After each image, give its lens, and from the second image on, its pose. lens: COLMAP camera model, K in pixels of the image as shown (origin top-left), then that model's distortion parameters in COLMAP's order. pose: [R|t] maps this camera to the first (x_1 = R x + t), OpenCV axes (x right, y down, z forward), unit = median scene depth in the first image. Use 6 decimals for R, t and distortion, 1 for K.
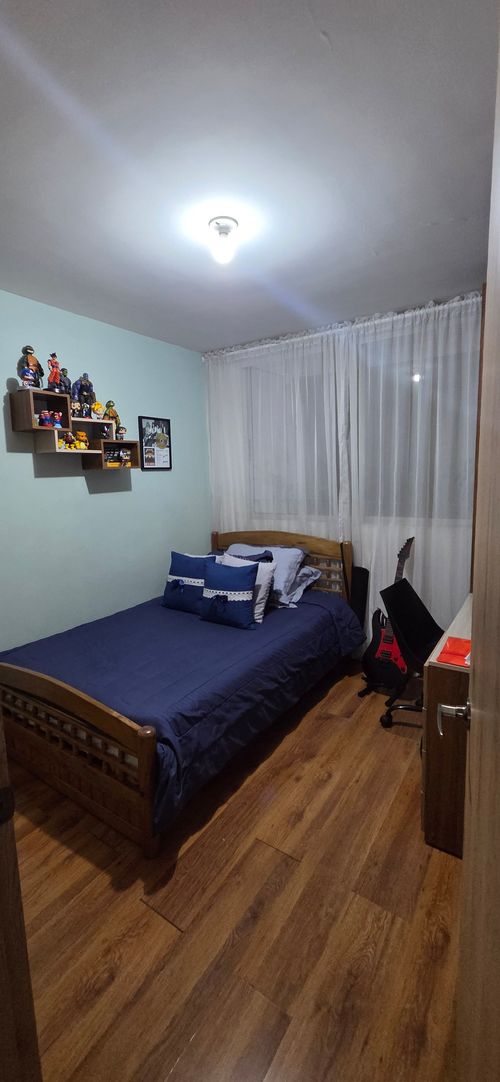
lens RADIAL K [[433.9, 0, 250.0], [0, 433.9, 541.0], [0, 0, 1]] dist [0.000374, 0.000037]
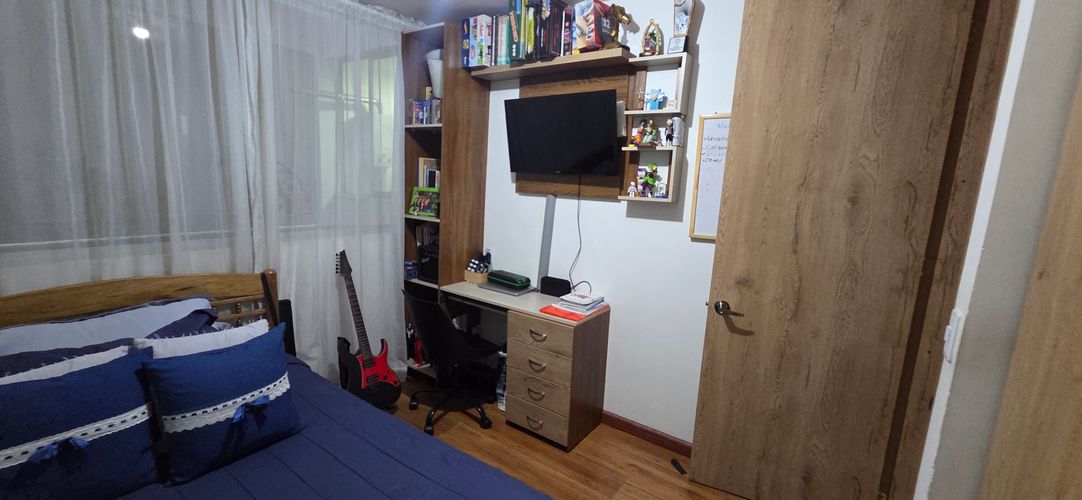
lens RADIAL K [[433.9, 0, 541.0], [0, 433.9, 250.0], [0, 0, 1]] dist [0.000374, 0.000037]
pose [[0.008654, -0.137442, 0.990472, -0.524190], [0.108372, 0.984804, 0.135708, -0.085403], [-0.994073, 0.106165, 0.023418, 0.581058]]
